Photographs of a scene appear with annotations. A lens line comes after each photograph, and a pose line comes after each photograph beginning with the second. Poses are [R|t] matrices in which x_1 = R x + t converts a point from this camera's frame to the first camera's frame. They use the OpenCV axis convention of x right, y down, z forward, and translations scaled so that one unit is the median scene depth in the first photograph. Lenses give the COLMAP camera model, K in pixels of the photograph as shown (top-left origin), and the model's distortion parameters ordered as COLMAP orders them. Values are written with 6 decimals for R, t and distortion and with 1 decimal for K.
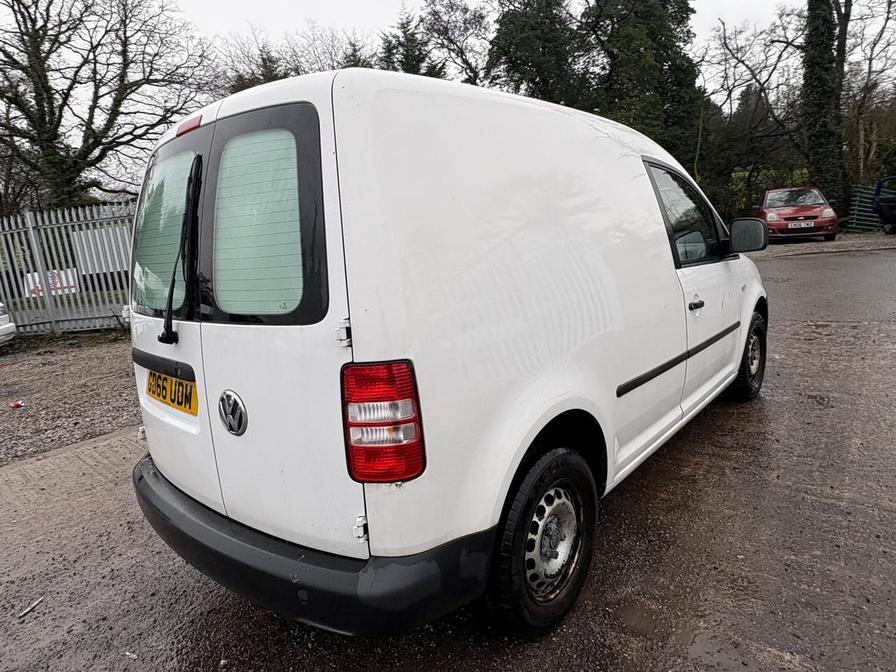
lens RADIAL K [[554.1, 0, 447.1], [0, 554.1, 332.5], [0, 0, 1]] dist [0.001825, -0.000895]
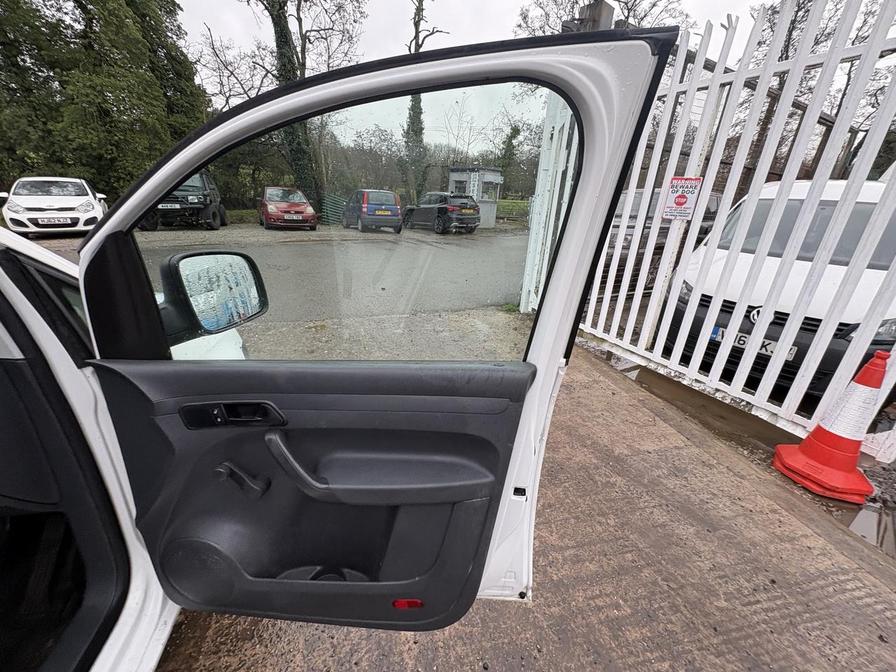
lens RADIAL K [[353.4, 0, 448.1], [0, 353.4, 337.1], [0, 0, 1]] dist [-0.002177, 0.000431]
pose [[0.578094, -0.181170, 0.795603, 0.076041], [0.053044, 0.981321, 0.184918, -0.030139], [-0.814244, -0.064698, 0.576906, 0.113044]]
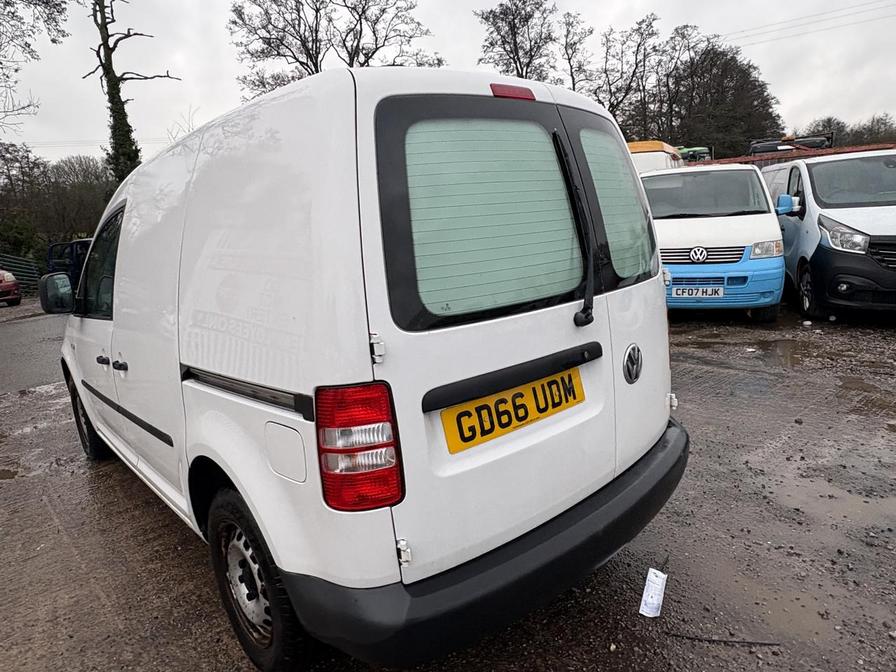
lens RADIAL K [[555.3, 0, 448.6], [0, 555.3, 333.4], [0, 0, 1]] dist [0.002676, -0.000202]
pose [[0.124186, -0.120225, 0.984949, -0.123156], [0.248818, 0.964691, 0.086380, -0.008819], [-0.960556, 0.234345, 0.149715, 0.092393]]
